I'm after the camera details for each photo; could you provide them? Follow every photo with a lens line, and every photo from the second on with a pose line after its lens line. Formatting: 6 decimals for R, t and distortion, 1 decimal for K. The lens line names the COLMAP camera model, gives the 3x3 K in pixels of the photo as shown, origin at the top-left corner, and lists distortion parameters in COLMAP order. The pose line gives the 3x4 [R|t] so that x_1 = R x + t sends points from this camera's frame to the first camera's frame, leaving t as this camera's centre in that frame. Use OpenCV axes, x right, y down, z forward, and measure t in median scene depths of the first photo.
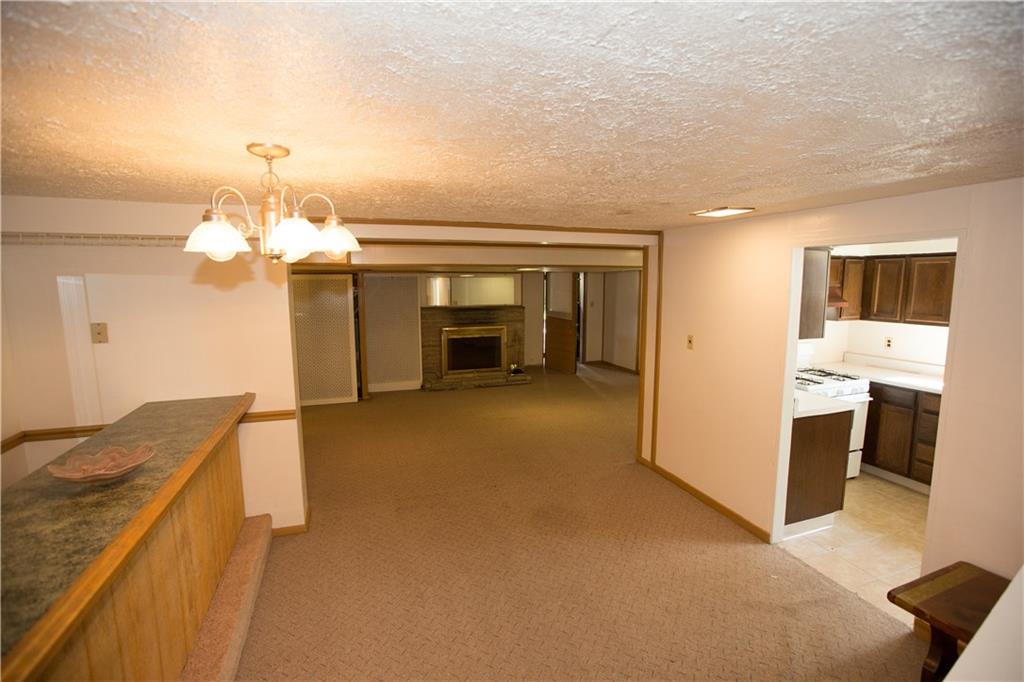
lens RADIAL K [[462.5, 0, 504.4], [0, 462.5, 338.0], [0, 0, 1]] dist [-0.018137, 0.002230]
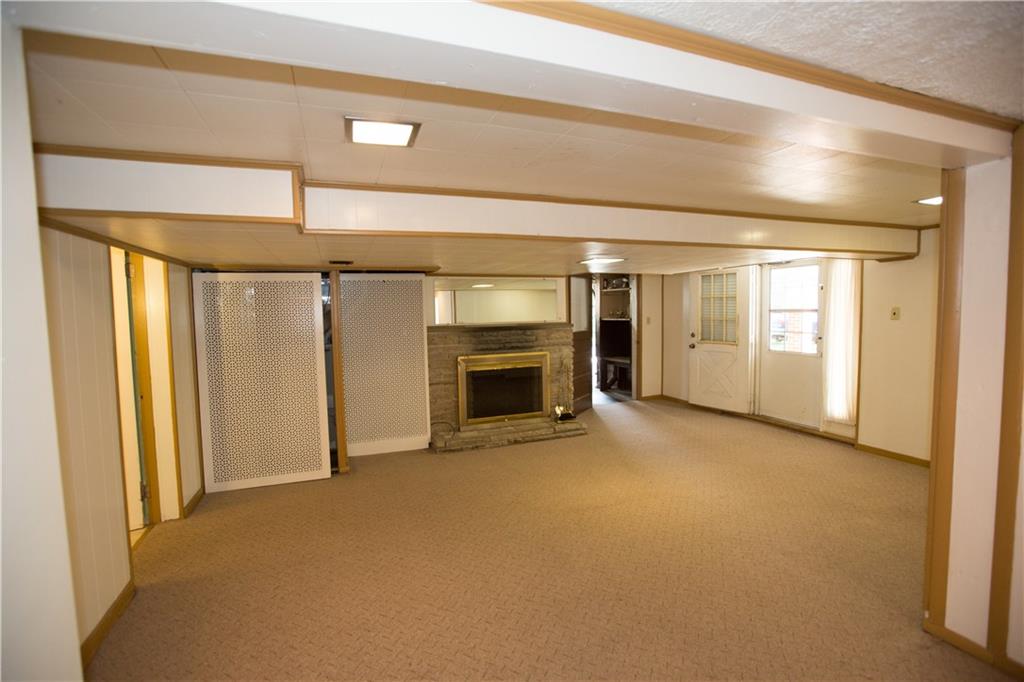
lens RADIAL K [[462.5, 0, 518.8], [0, 462.5, 344.3], [0, 0, 1]] dist [-0.018137, 0.002230]
pose [[0.997002, -0.014456, 0.076014, -0.097101], [0.017120, 0.999258, -0.034510, -0.014246], [-0.075458, 0.035707, 0.996509, 0.314410]]
